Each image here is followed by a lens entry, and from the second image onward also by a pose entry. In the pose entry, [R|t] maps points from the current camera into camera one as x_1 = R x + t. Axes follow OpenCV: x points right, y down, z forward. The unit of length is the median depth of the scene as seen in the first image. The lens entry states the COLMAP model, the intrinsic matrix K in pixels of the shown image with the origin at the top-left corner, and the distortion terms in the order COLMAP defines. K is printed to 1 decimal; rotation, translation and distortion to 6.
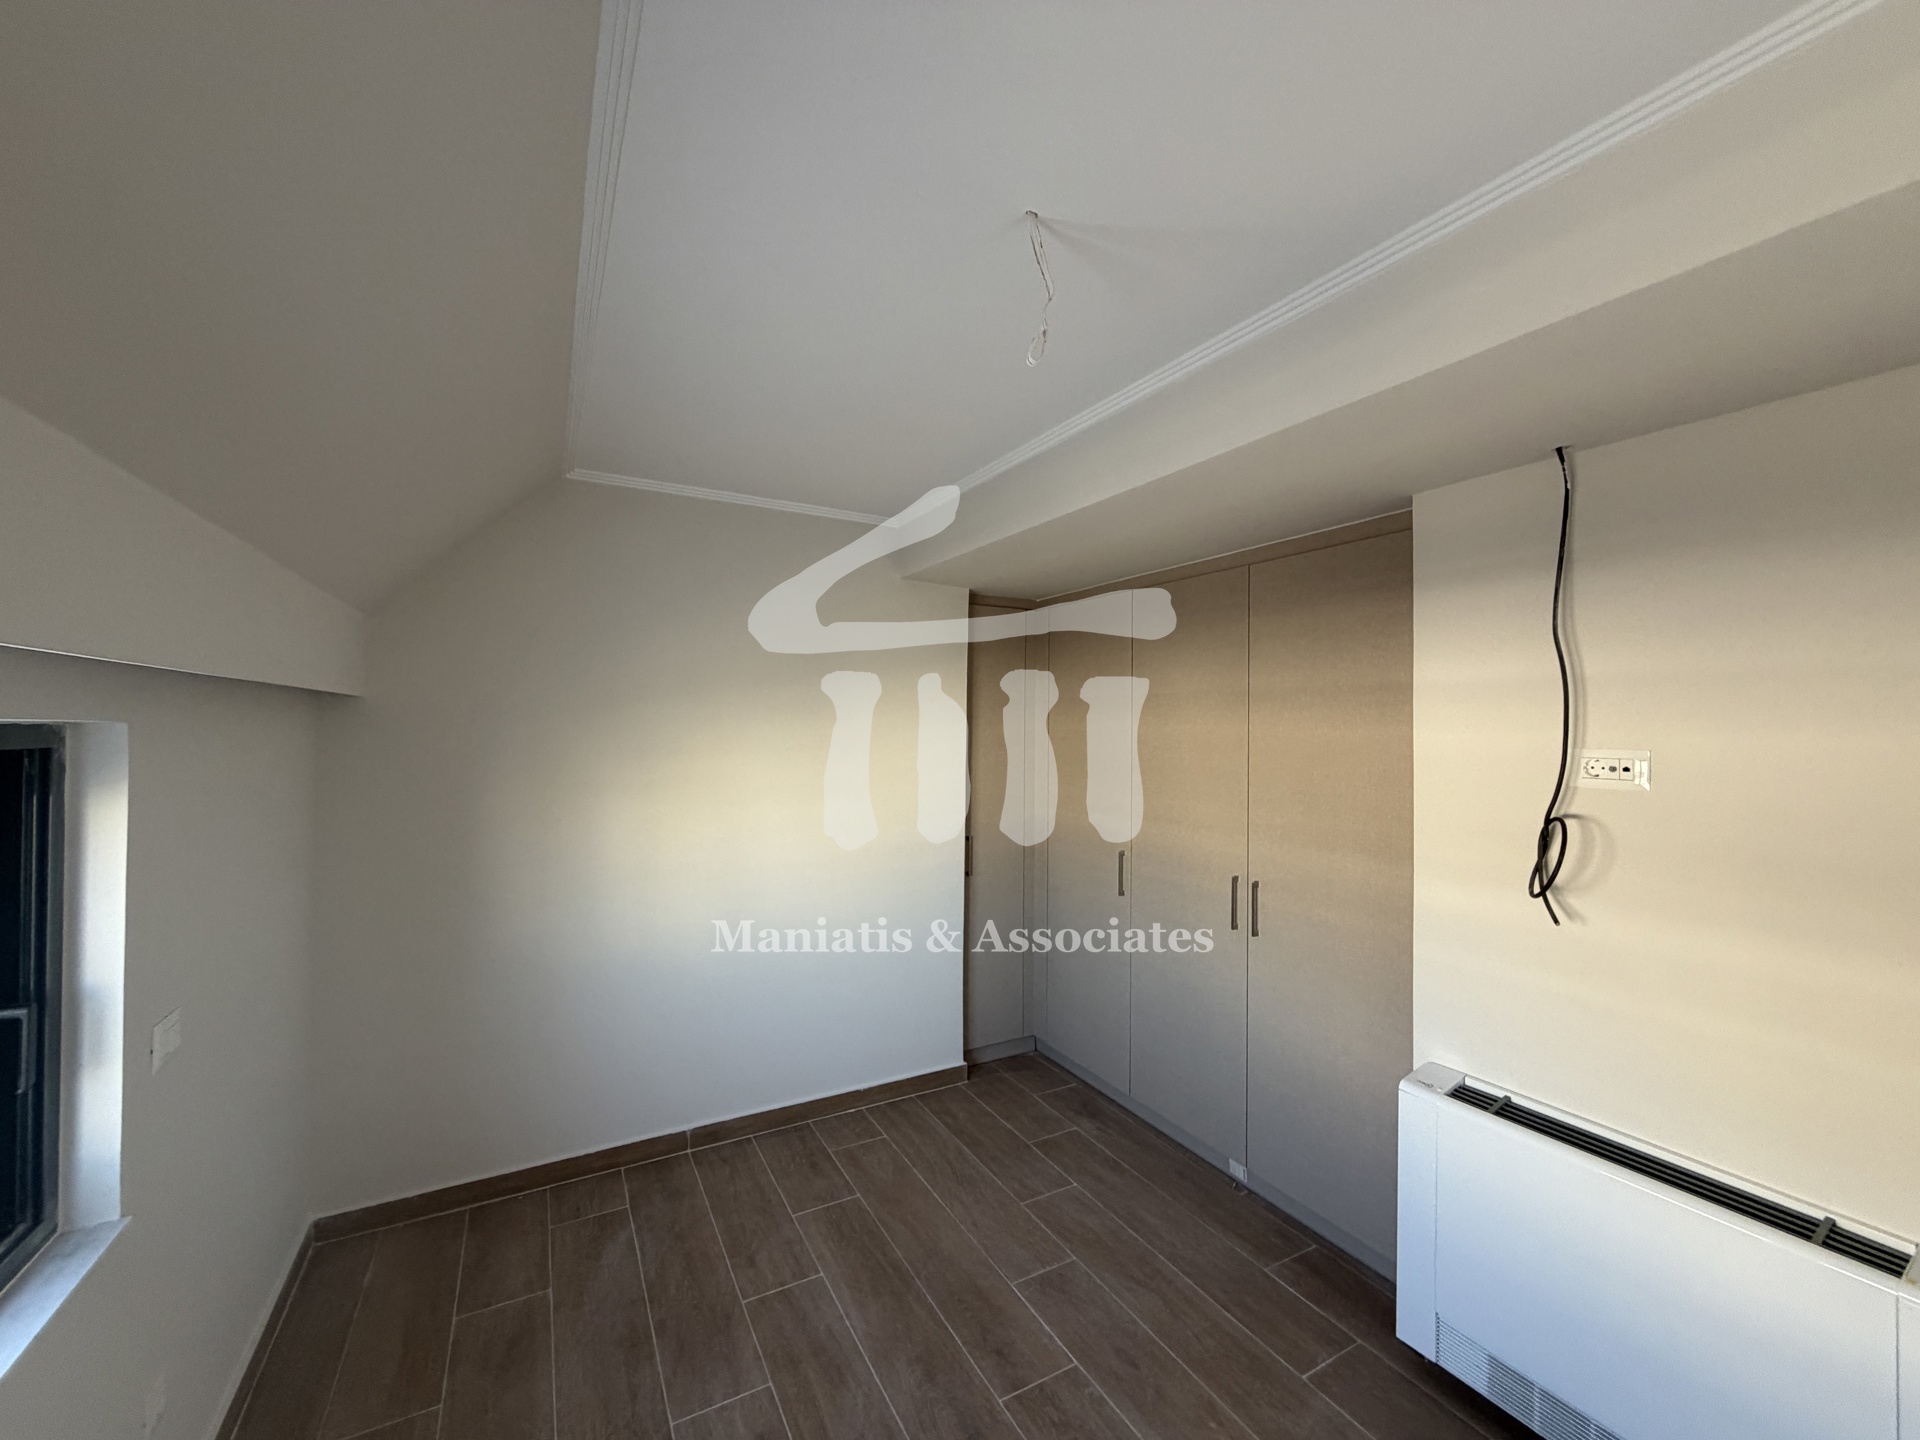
lens RADIAL K [[763.1, 0, 953.3], [0, 763.1, 718.7], [0, 0, 1]] dist [0.000765, -0.000199]
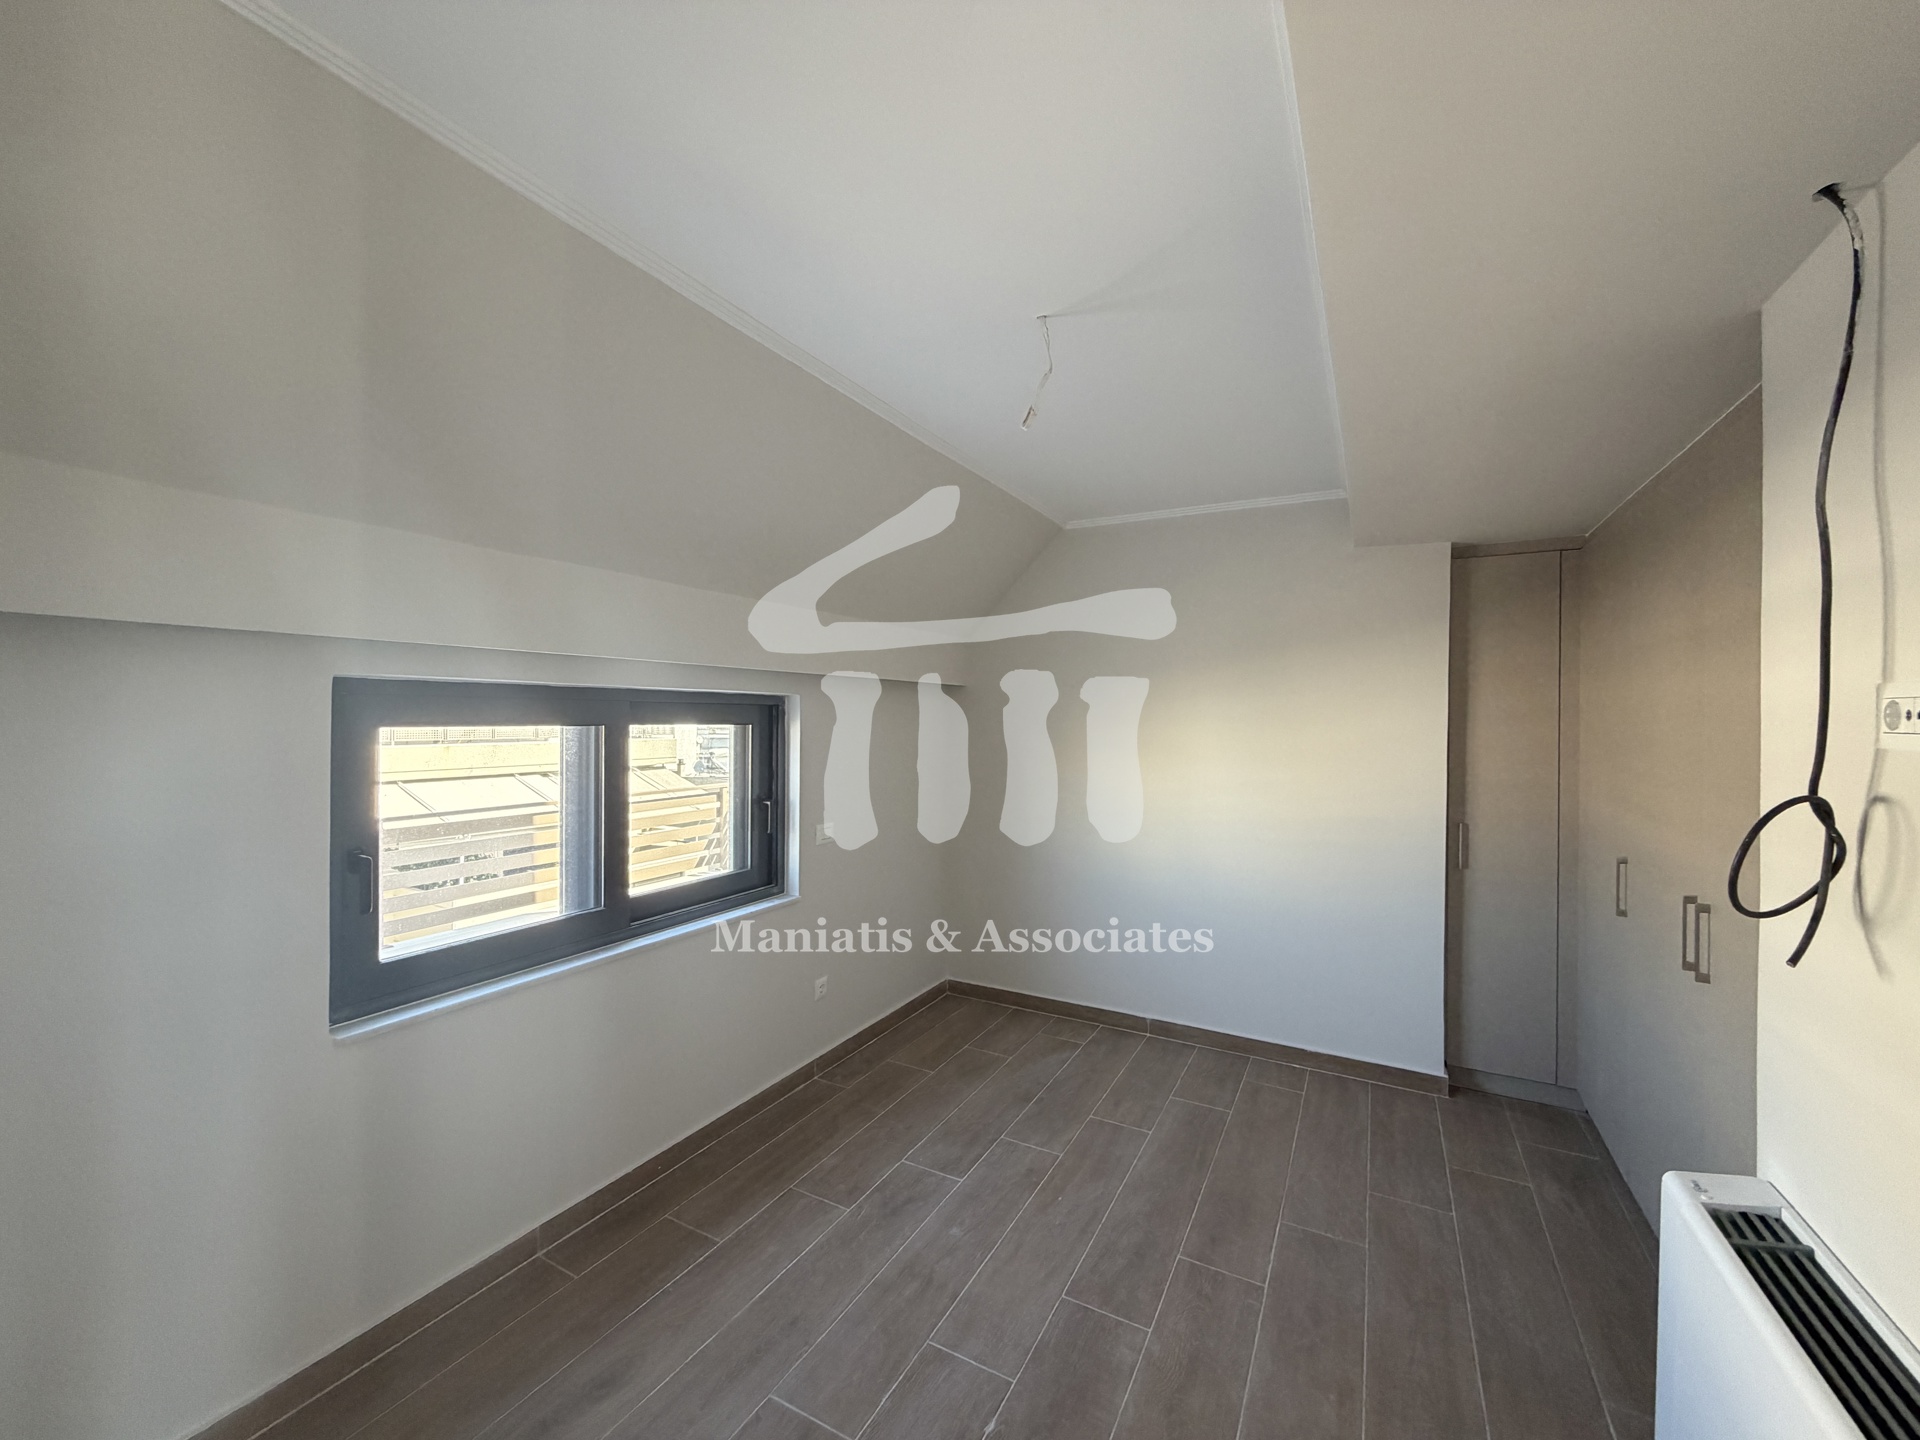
lens RADIAL K [[763.1, 0, 953.3], [0, 763.1, 718.7], [0, 0, 1]] dist [0.000765, -0.000199]
pose [[0.532275, -0.003206, -0.846565, 0.691947], [0.005984, 0.999982, -0.000025, 0.046744], [0.846550, -0.005053, 0.532285, 0.061675]]
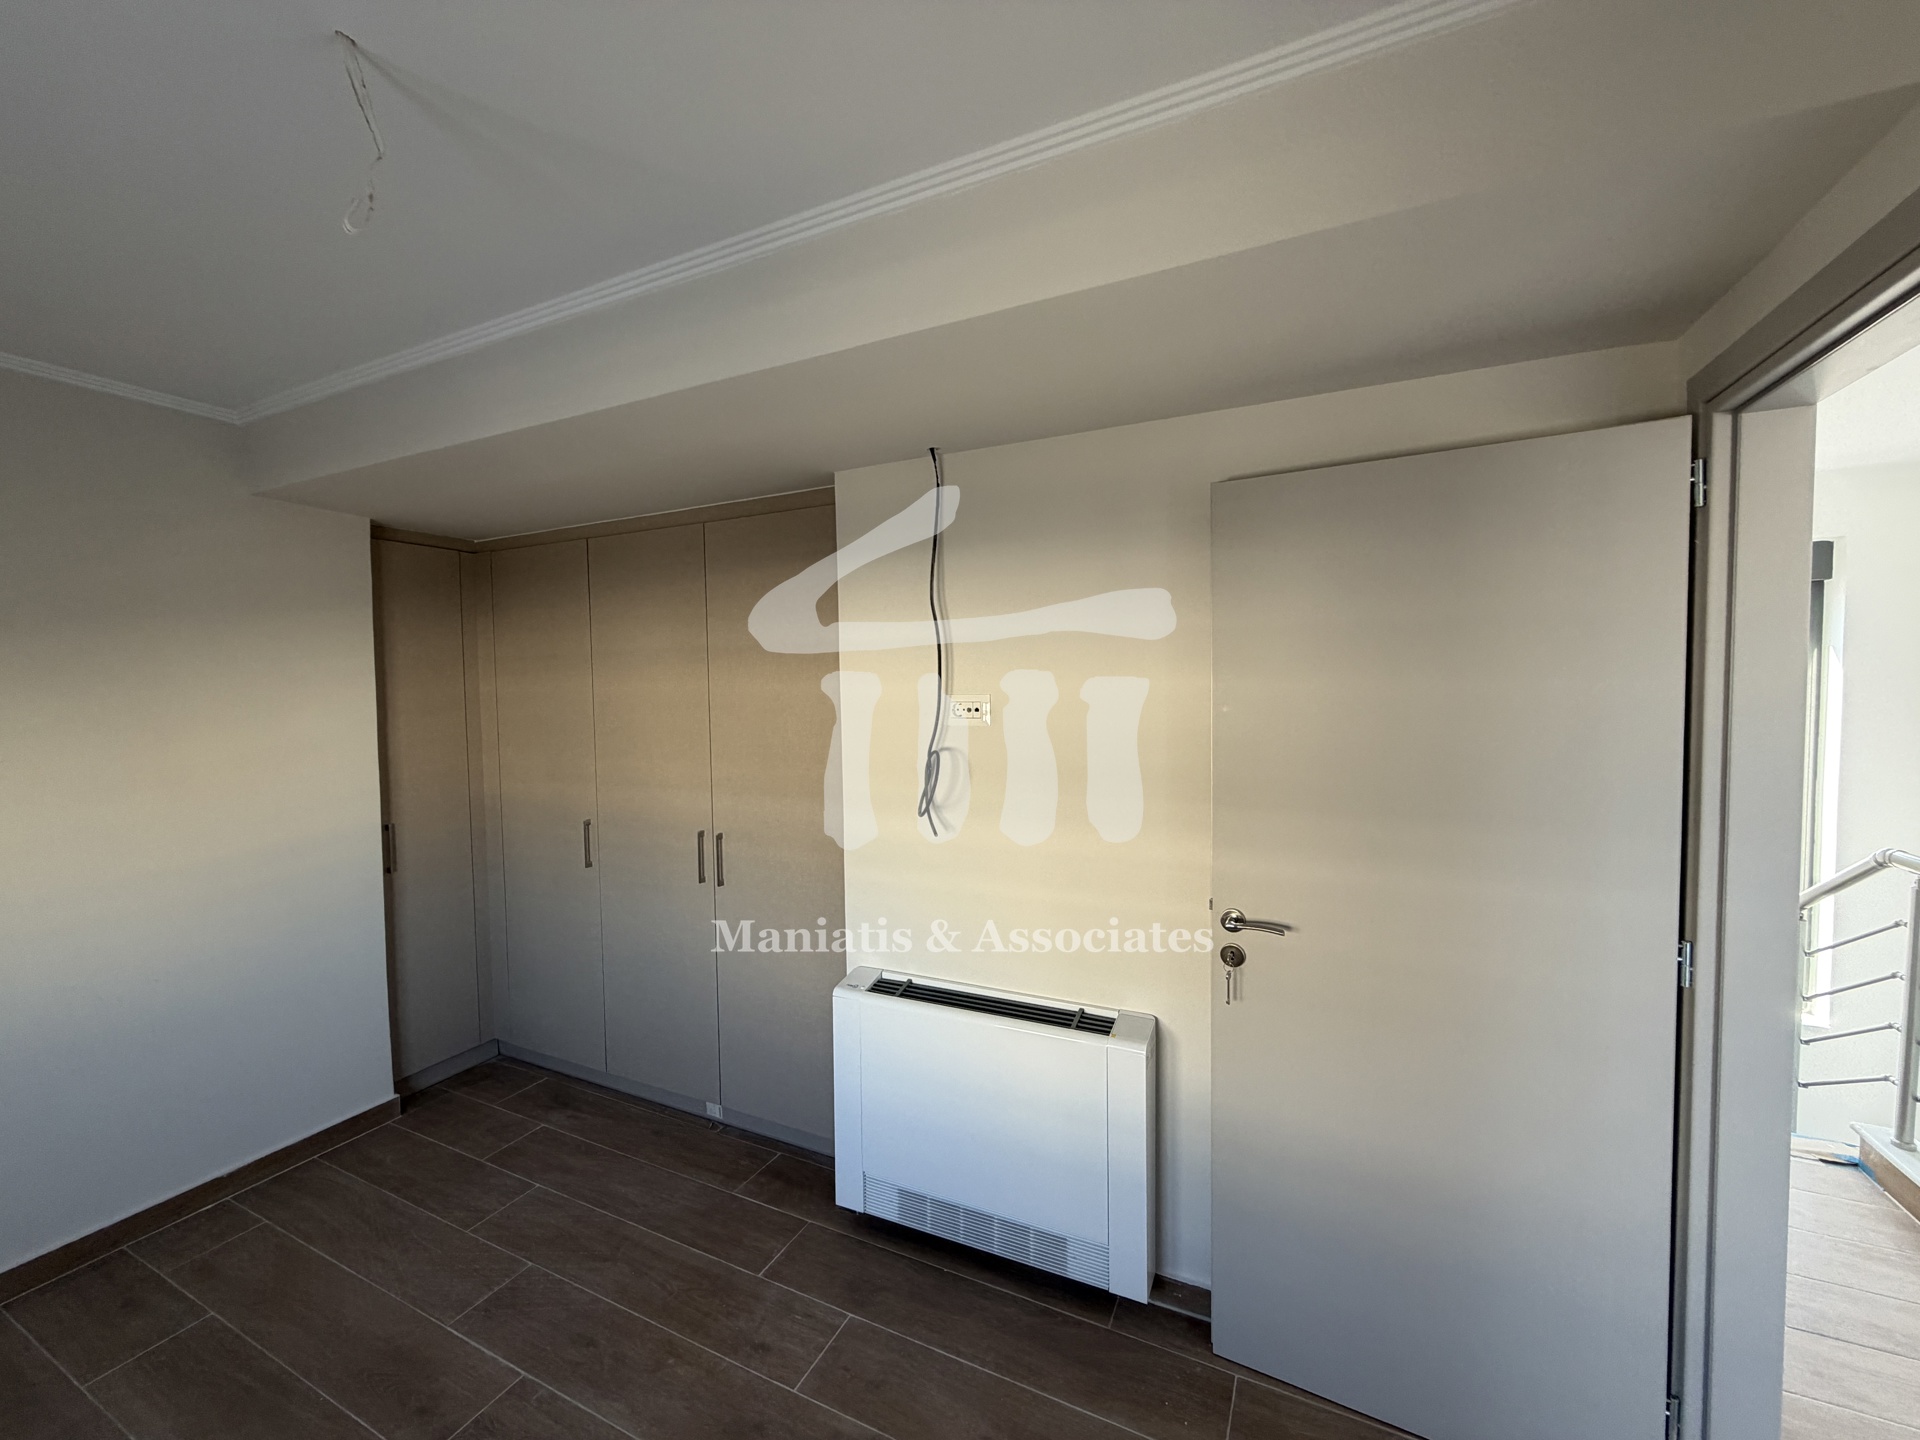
lens RADIAL K [[763.1, 0, 953.3], [0, 763.1, 718.7], [0, 0, 1]] dist [0.000765, -0.000199]
pose [[0.816091, -0.044151, 0.576234, 0.073775], [0.015163, 0.998370, 0.055021, 0.006833], [-0.577724, -0.036165, 0.815430, -0.021892]]
